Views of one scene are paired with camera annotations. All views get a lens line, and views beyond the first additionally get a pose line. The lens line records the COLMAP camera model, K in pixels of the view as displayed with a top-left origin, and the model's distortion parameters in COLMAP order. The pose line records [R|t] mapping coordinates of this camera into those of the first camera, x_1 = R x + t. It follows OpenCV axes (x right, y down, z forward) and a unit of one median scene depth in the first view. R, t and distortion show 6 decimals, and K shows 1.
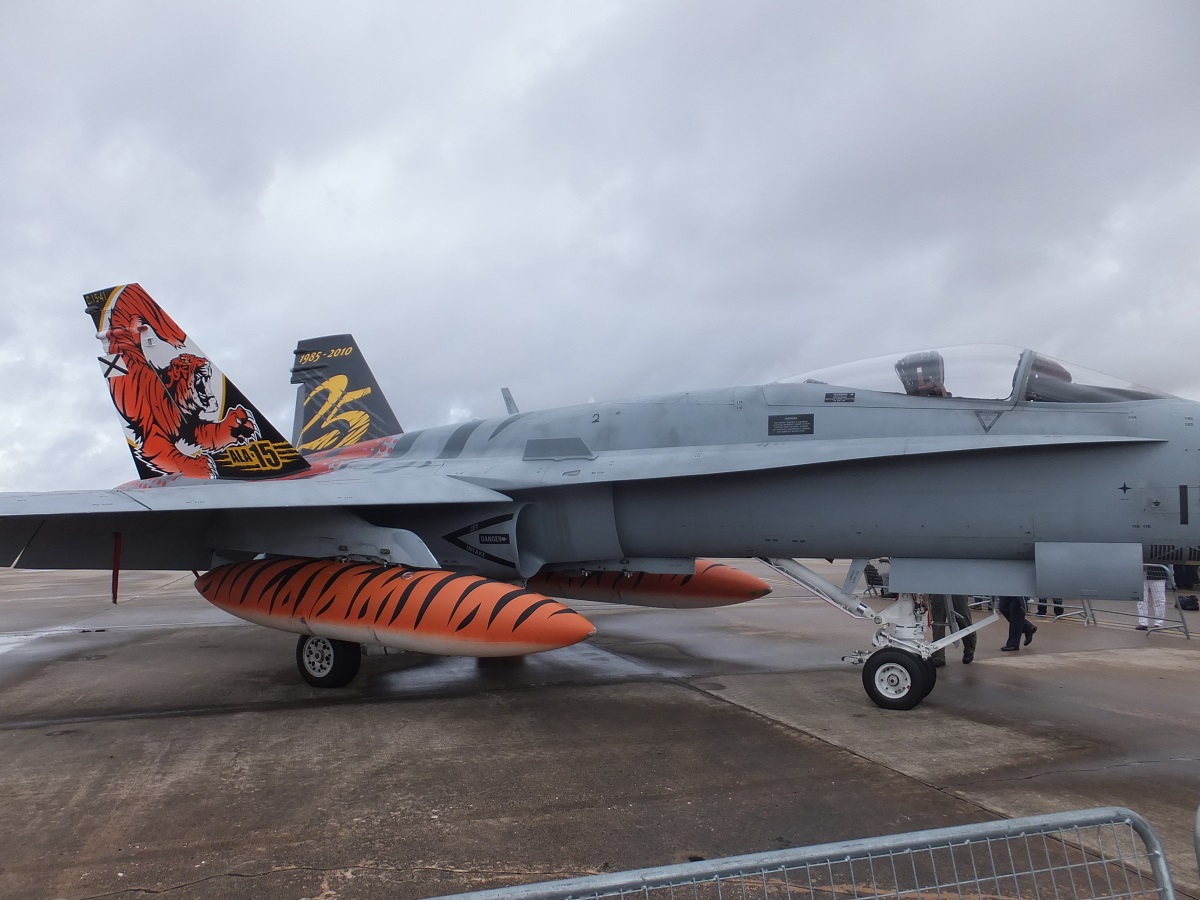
lens RADIAL K [[858.2, 0, 600.0], [0, 858.2, 450.0], [0, 0, 1]] dist [-0.030101, 0.001287]
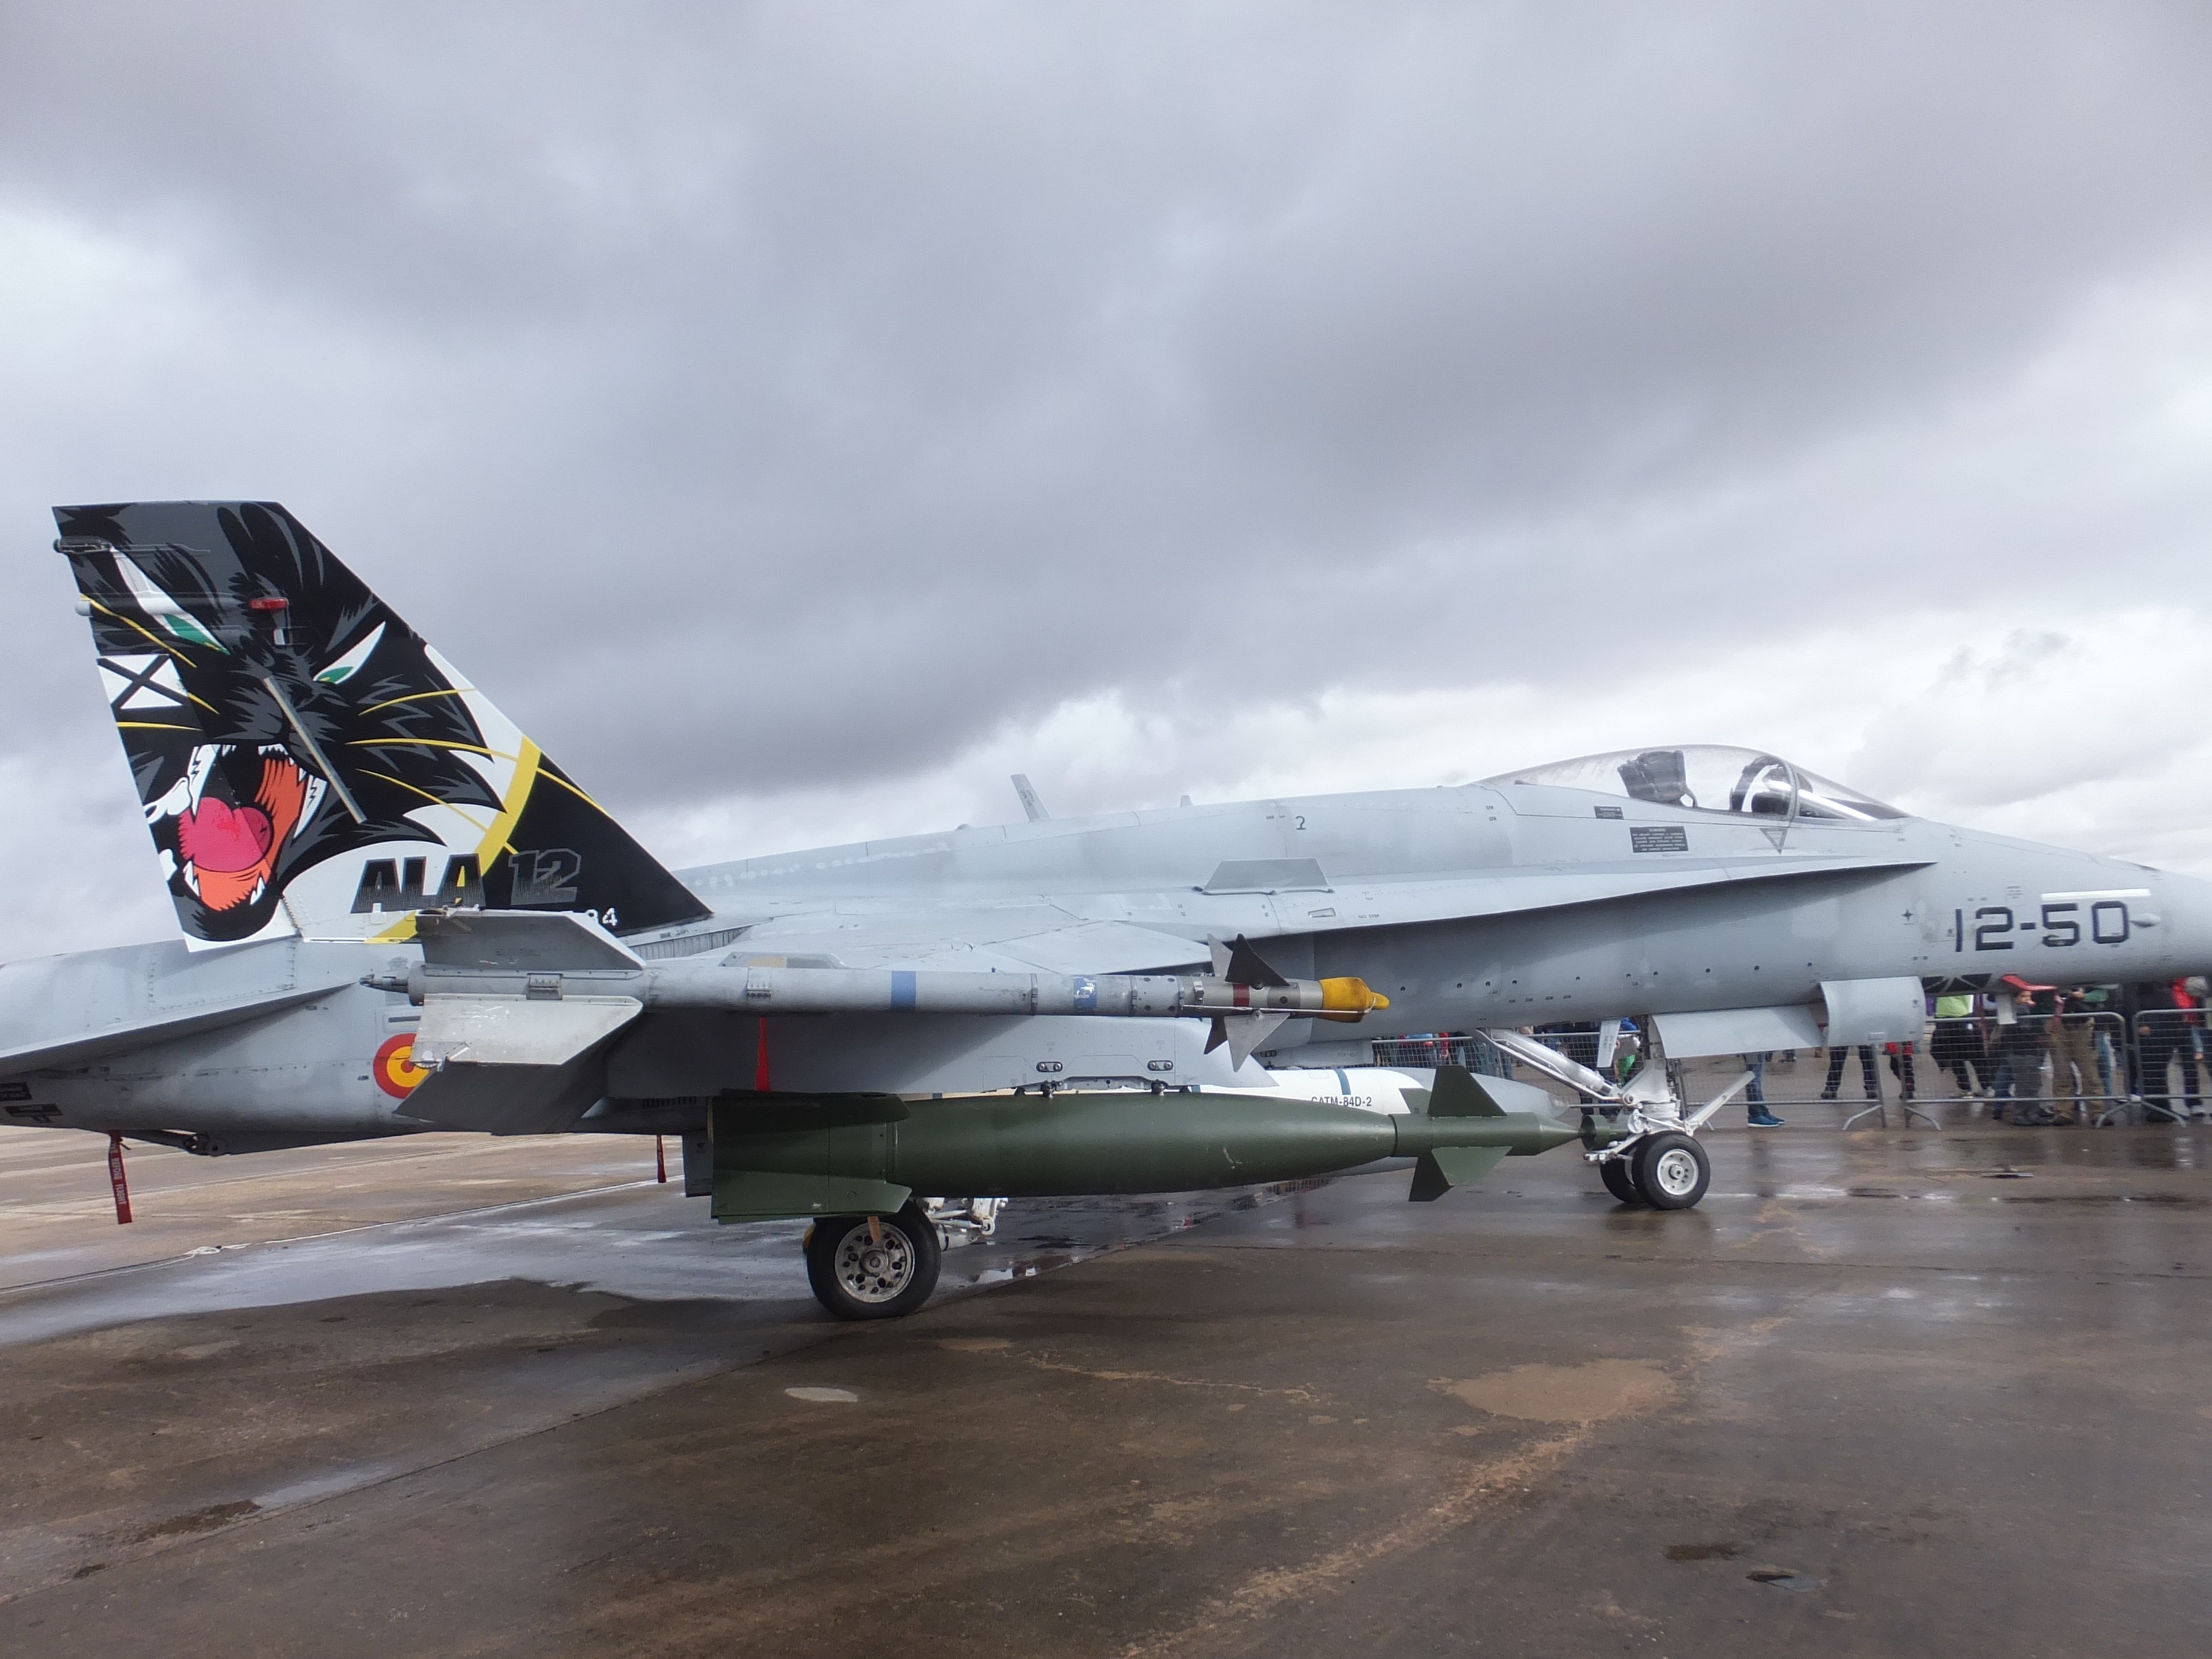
lens RADIAL K [[1582.0, 0, 1106.0], [0, 1582.0, 829.5], [0, 0, 1]] dist [-0.030101, 0.001287]
pose [[0.815514, 0.015844, 0.578521, -4.082085], [0.006530, 0.999310, -0.036572, 0.040300], [-0.578701, 0.033602, 0.814847, 0.566554]]
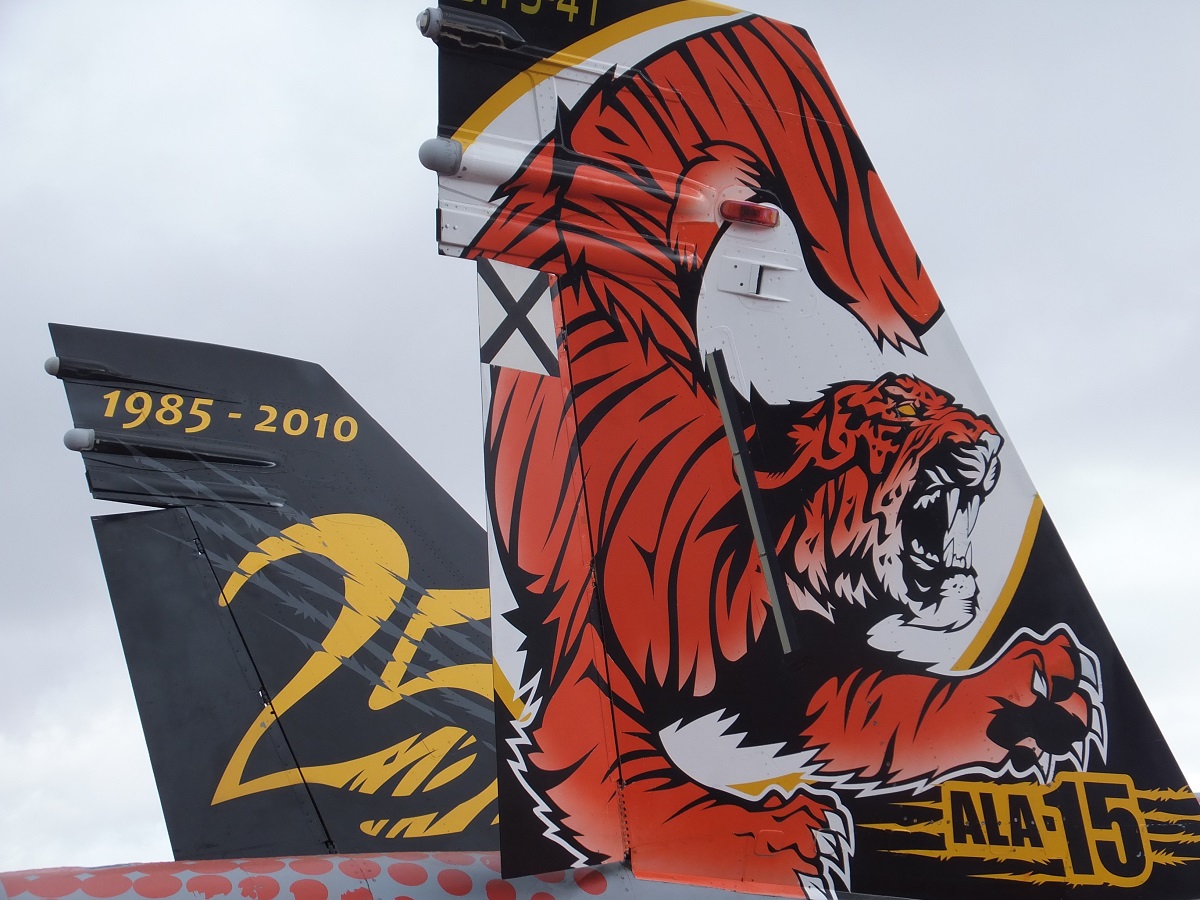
lens RADIAL K [[2317.3, 0, 411.4], [0, 2317.3, 450.7], [0, 0, 1]] dist [0.054824, 0.342369]
pose [[0.566281, 0.218284, 0.794782, -1.070632], [-0.057793, 0.972435, -0.225899, 0.065709], [-0.822184, 0.081989, 0.563286, 0.724903]]
